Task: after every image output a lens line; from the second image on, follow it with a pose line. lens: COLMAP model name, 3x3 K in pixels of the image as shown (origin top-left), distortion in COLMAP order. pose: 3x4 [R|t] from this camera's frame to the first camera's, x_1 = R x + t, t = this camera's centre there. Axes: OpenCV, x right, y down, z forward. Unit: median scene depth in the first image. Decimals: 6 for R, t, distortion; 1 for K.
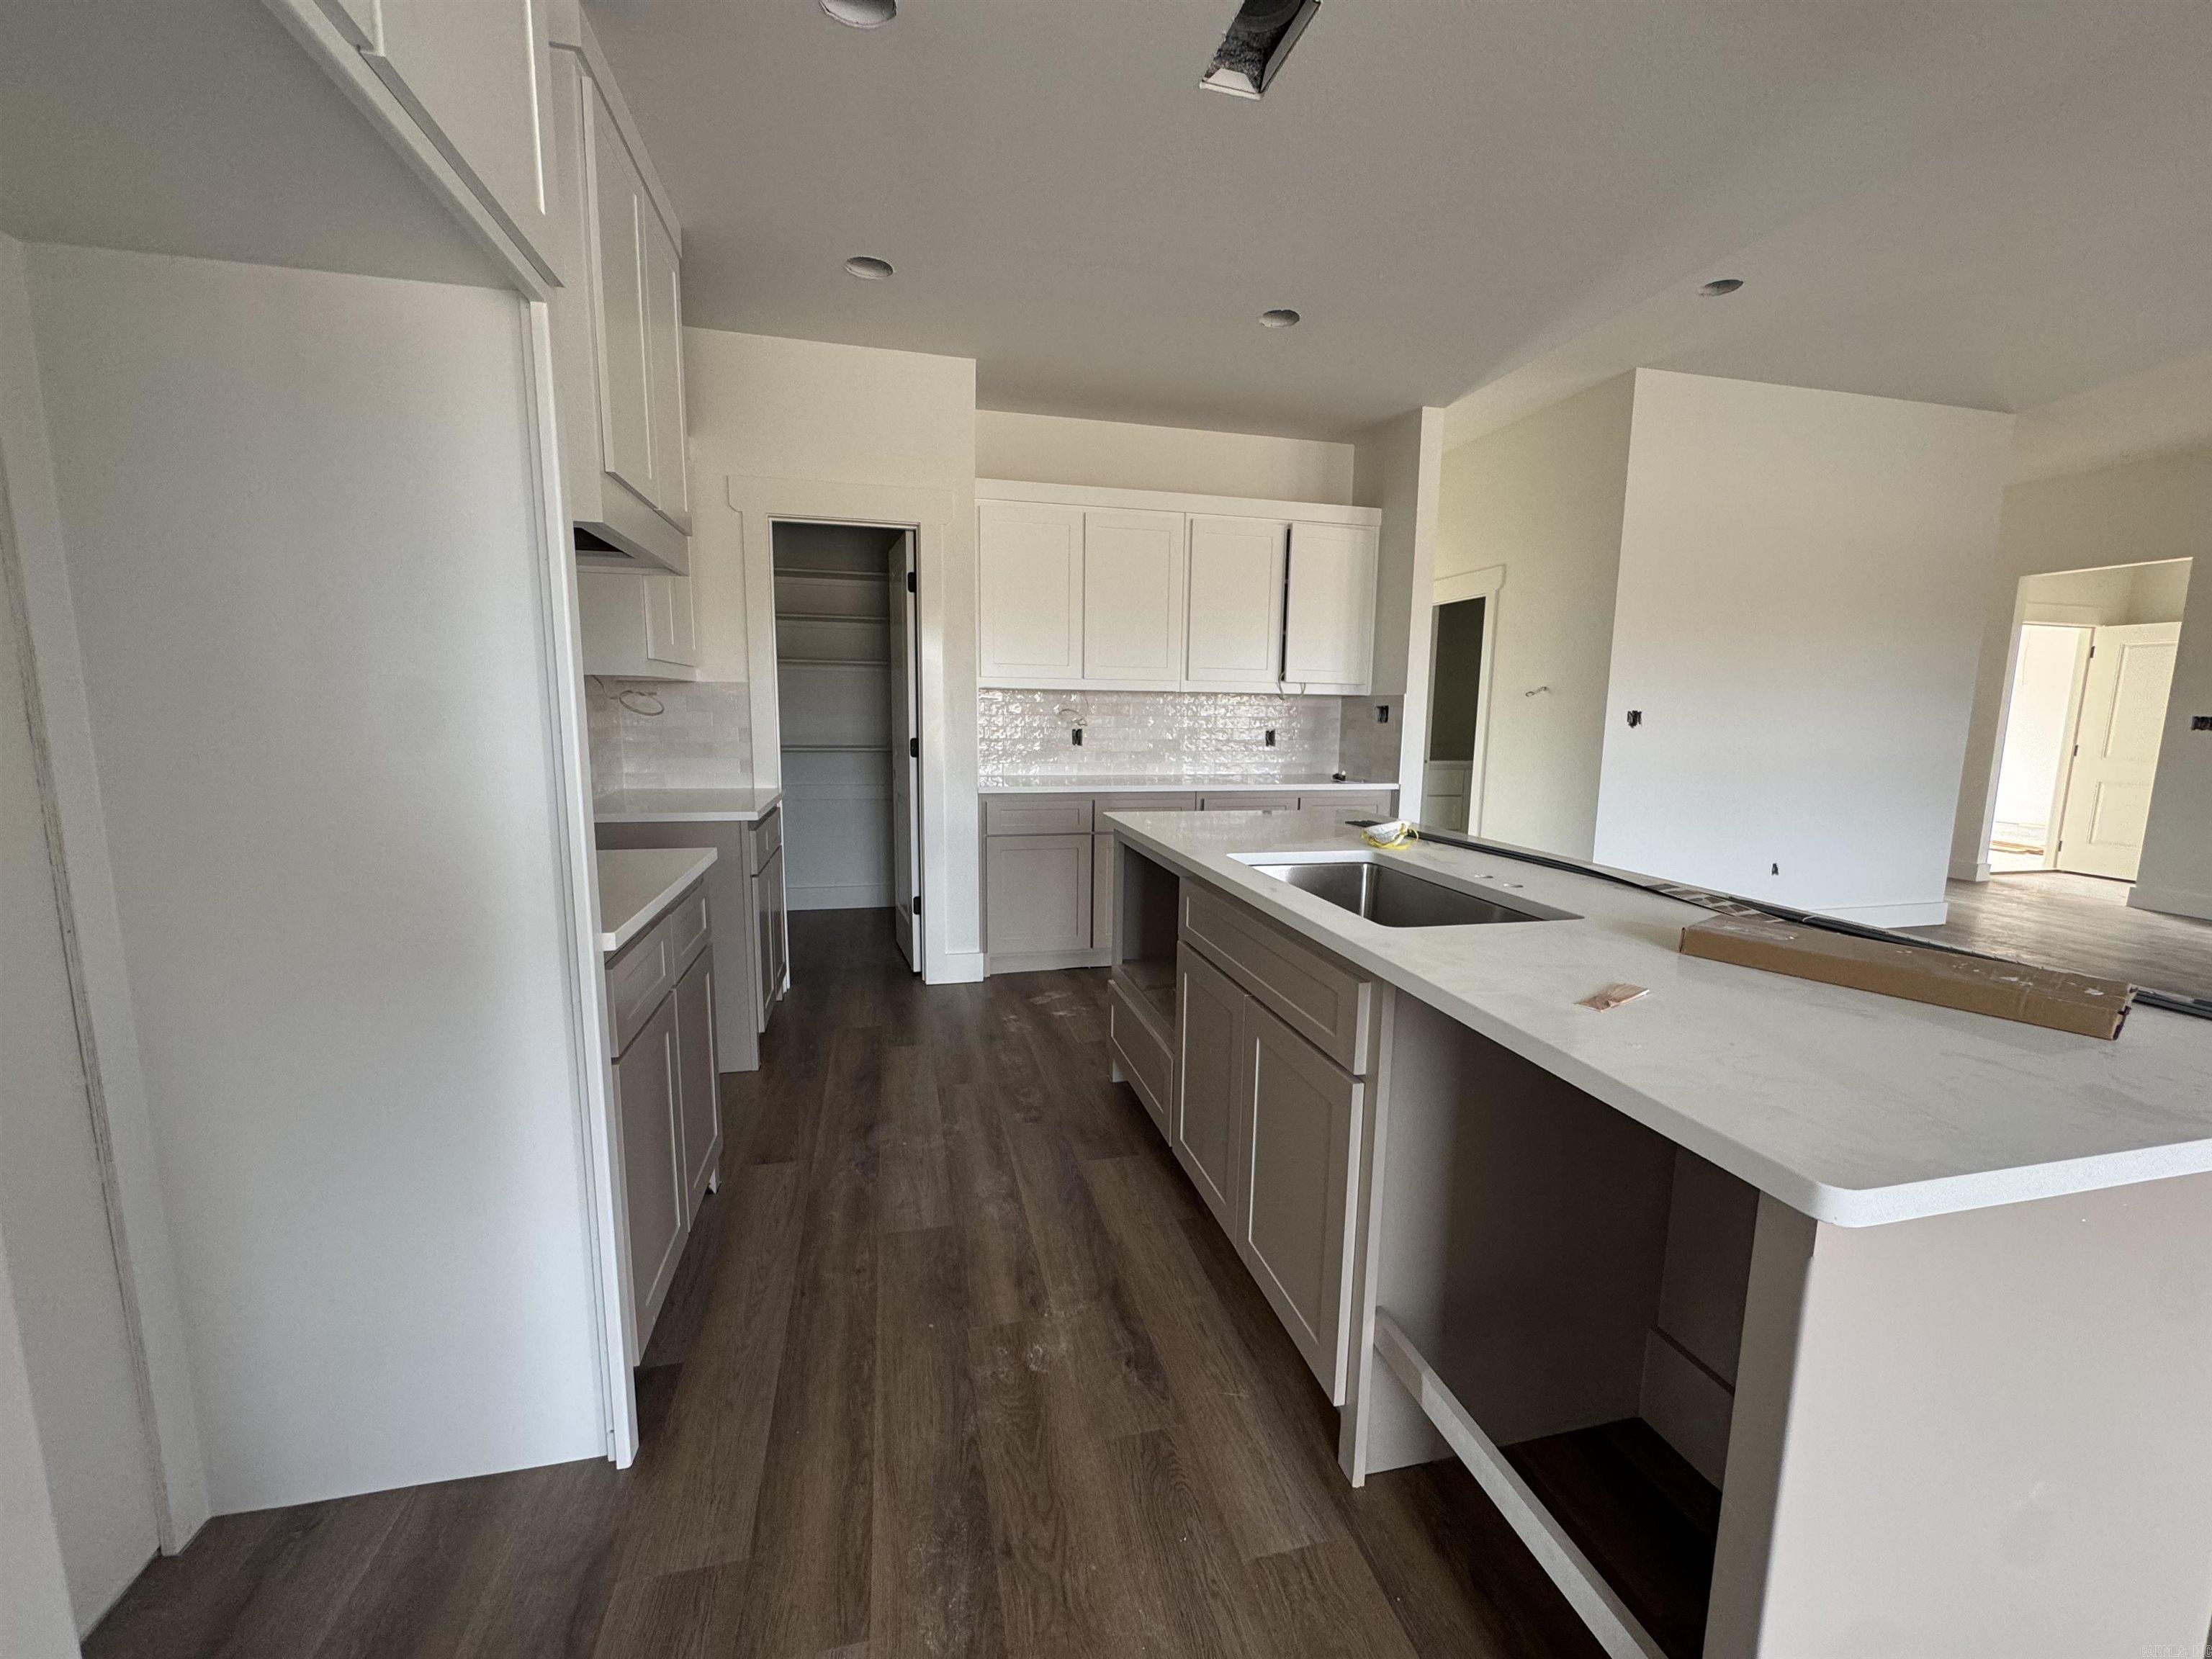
lens RADIAL K [[884.3, 0, 1105.5], [0, 884.3, 829.0], [0, 0, 1]] dist [-0.003003, -0.000151]
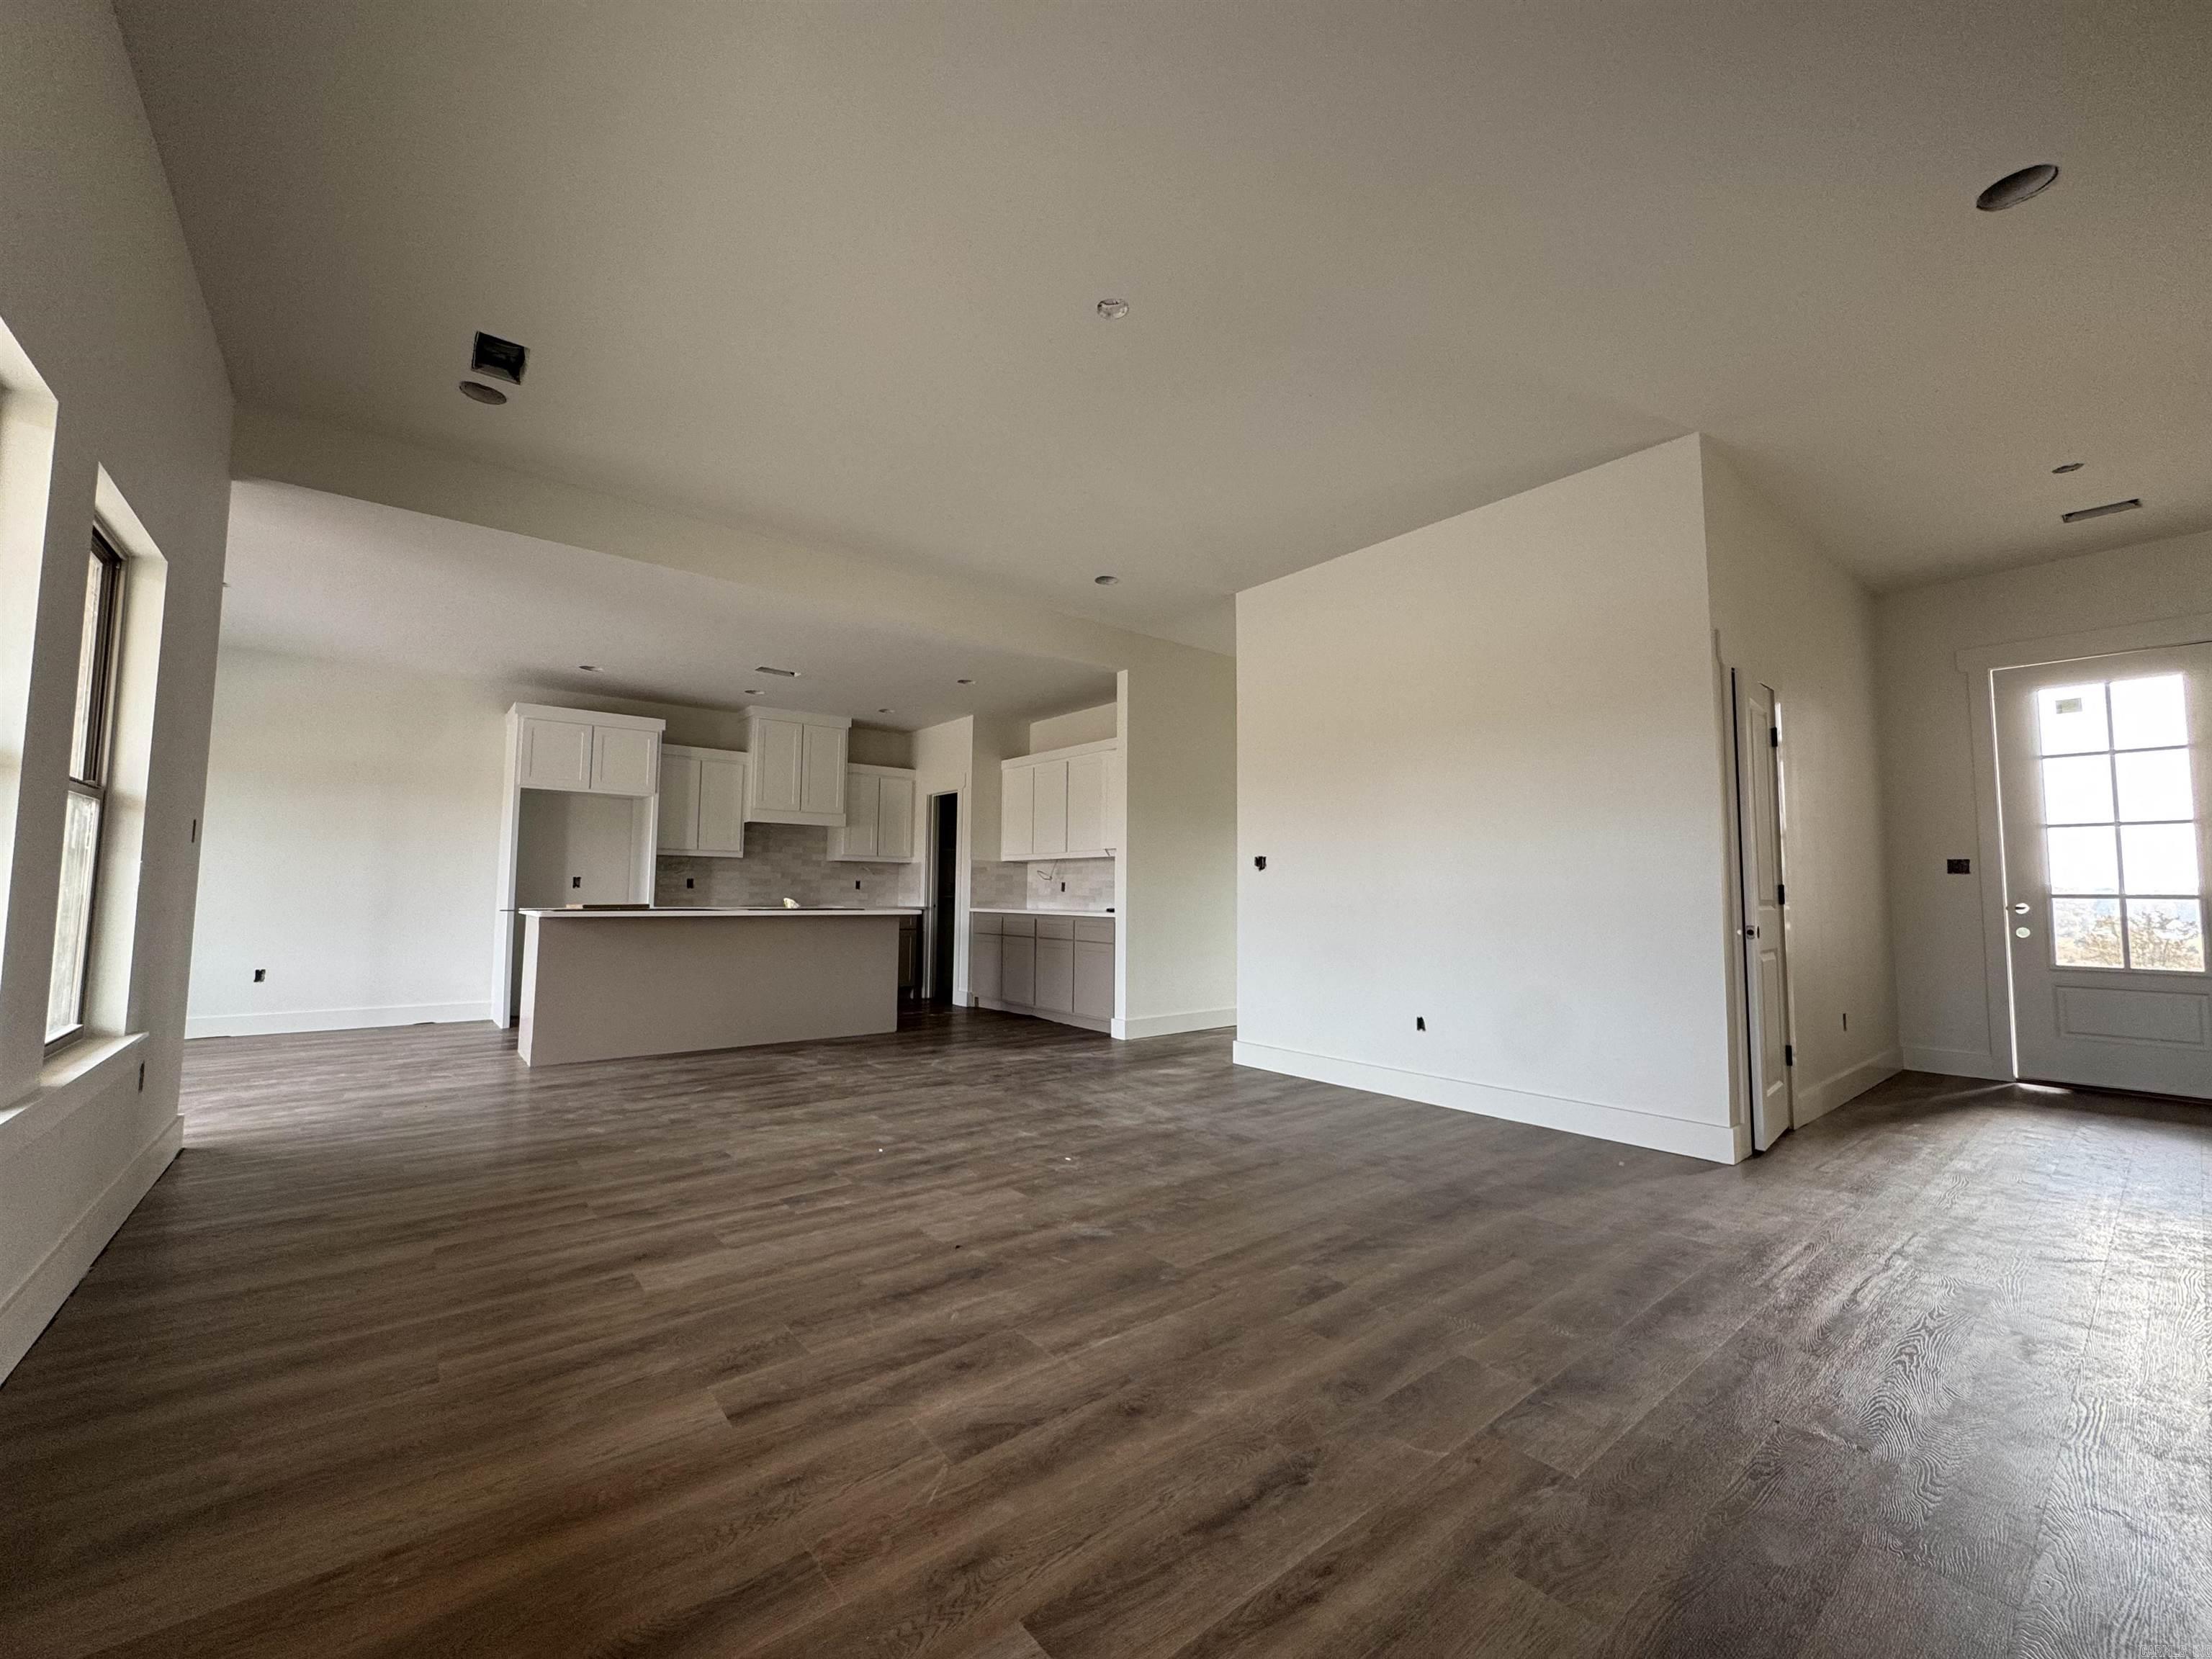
lens RADIAL K [[884.3, 0, 1106.9], [0, 884.3, 829.2], [0, 0, 1]] dist [-0.003003, -0.000151]
pose [[0.431416, -0.075937, -0.898951, 1.878510], [-0.126514, 0.981512, -0.143626, 0.027112], [0.893238, 0.175693, 0.413833, 0.407794]]
